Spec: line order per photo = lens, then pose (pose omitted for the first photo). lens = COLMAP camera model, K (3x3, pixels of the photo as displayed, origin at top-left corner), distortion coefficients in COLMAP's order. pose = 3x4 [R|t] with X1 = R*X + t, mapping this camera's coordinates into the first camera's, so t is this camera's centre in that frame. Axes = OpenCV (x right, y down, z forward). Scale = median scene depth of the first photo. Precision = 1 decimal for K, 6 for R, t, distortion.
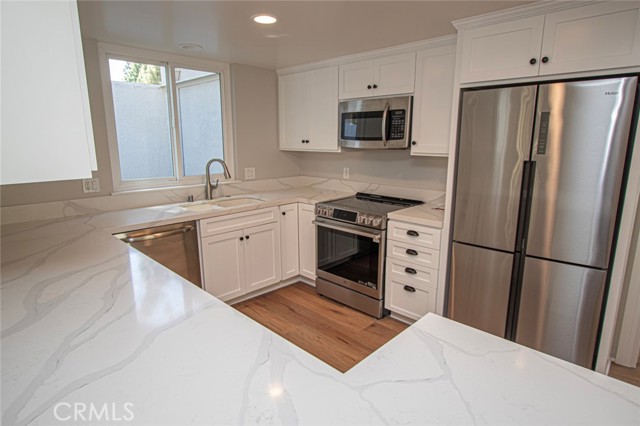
lens RADIAL K [[372.7, 0, 320.0], [0, 372.7, 213.0], [0, 0, 1]] dist [0.000729, 0.000045]
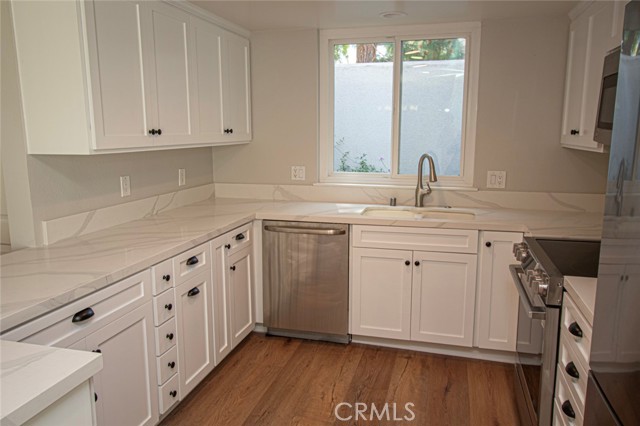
lens RADIAL K [[505.8, 0, 320.0], [0, 505.8, 213.0], [0, 0, 1]] dist [0.068618, -0.000091]
pose [[0.483490, 0.148761, -0.862617, 0.523878], [-0.177574, 0.981632, 0.069757, -0.063128], [0.857149, 0.119451, 0.501025, 0.319566]]
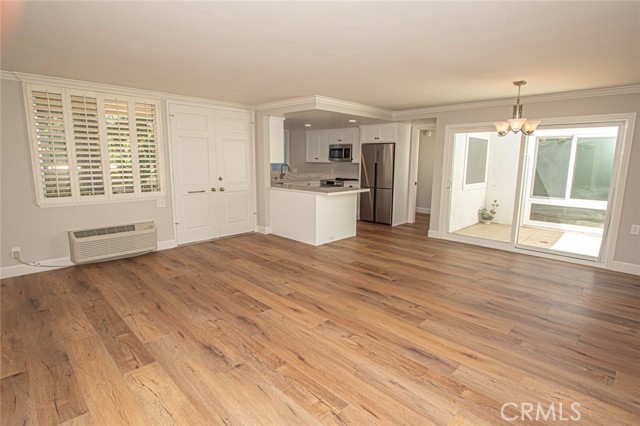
lens RADIAL K [[325.1, 0, 320.0], [0, 325.1, 213.0], [0, 0, 1]] dist [-0.013554, -0.000480]
pose [[0.999815, 0.016261, -0.010235, 0.014653], [-0.016632, 0.999168, -0.037249, 0.319046], [0.009621, 0.037412, 0.999254, -1.469983]]
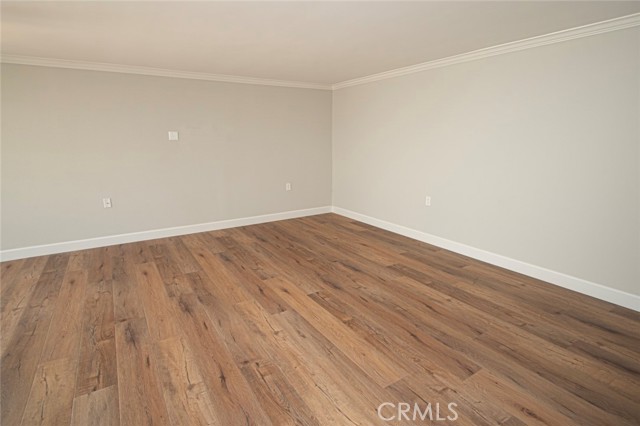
lens RADIAL K [[325.1, 0, 320.0], [0, 325.1, 213.0], [0, 0, 1]] dist [-0.013554, -0.000480]
pose [[-0.973107, -0.044517, 0.226012, -0.357360], [0.053420, 0.910791, 0.409397, -0.018770], [-0.224075, 0.410460, -0.883919, 0.170493]]
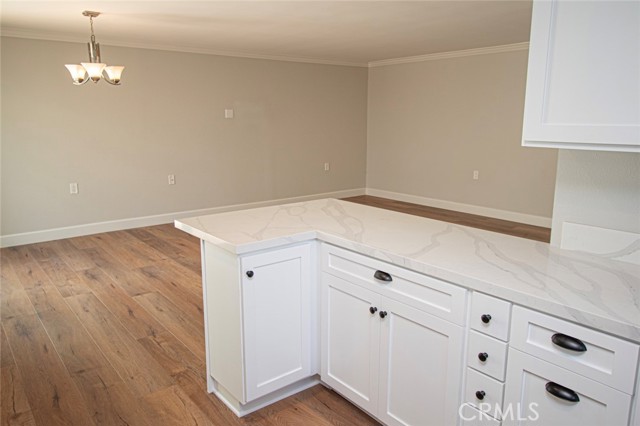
lens RADIAL K [[474.6, 0, 320.0], [0, 474.6, 213.0], [0, 0, 1]] dist [-0.002685, -0.003265]
pose [[-0.991637, -0.020509, 0.127417, -0.074993], [0.031435, 0.919173, 0.392598, -0.183237], [-0.125170, 0.393320, -0.910841, 0.929719]]
